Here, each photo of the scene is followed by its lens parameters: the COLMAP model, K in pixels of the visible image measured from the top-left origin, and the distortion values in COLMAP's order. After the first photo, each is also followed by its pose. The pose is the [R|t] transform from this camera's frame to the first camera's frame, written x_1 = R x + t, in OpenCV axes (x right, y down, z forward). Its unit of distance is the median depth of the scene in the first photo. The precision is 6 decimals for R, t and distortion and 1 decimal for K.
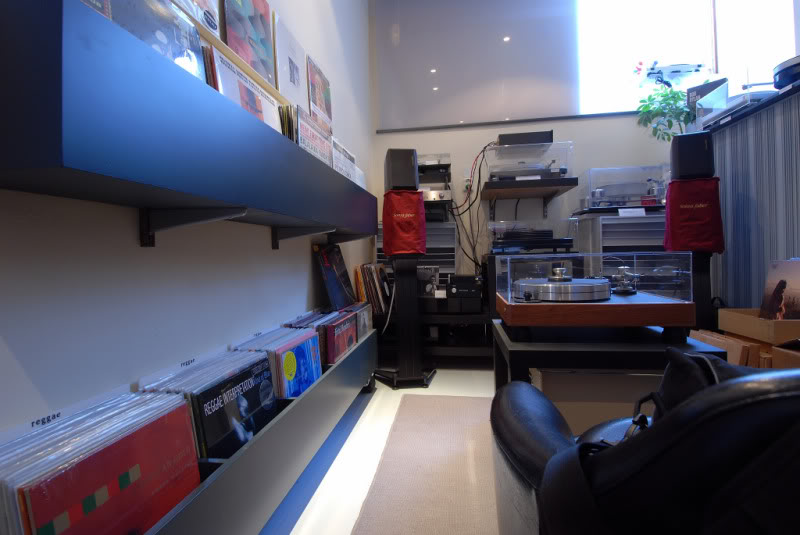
lens RADIAL K [[407.5, 0, 400.0], [0, 407.5, 267.5], [0, 0, 1]] dist [0.039486, -0.054490]
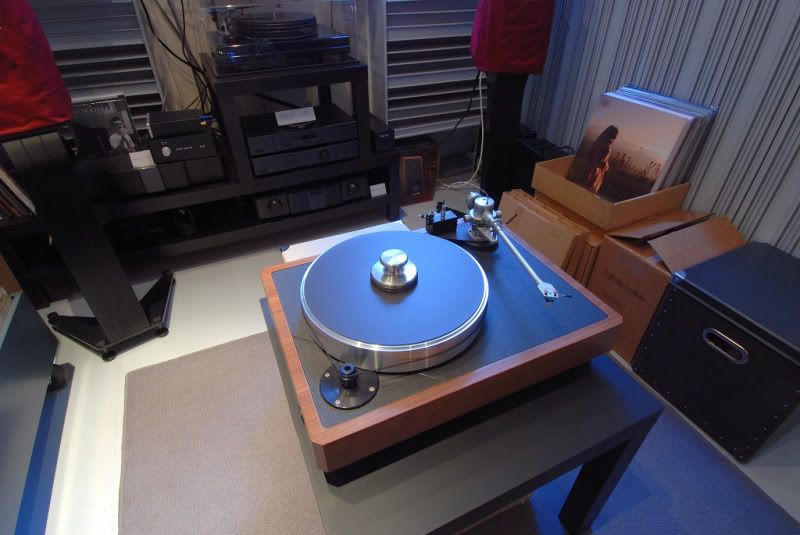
lens RADIAL K [[407.5, 0, 400.0], [0, 407.5, 267.5], [0, 0, 1]] dist [0.039486, -0.054490]
pose [[0.836632, -0.310424, 0.451313, 0.097007], [0.000252, 0.824135, 0.566393, -0.131135], [-0.547765, -0.473749, 0.689577, 0.359787]]
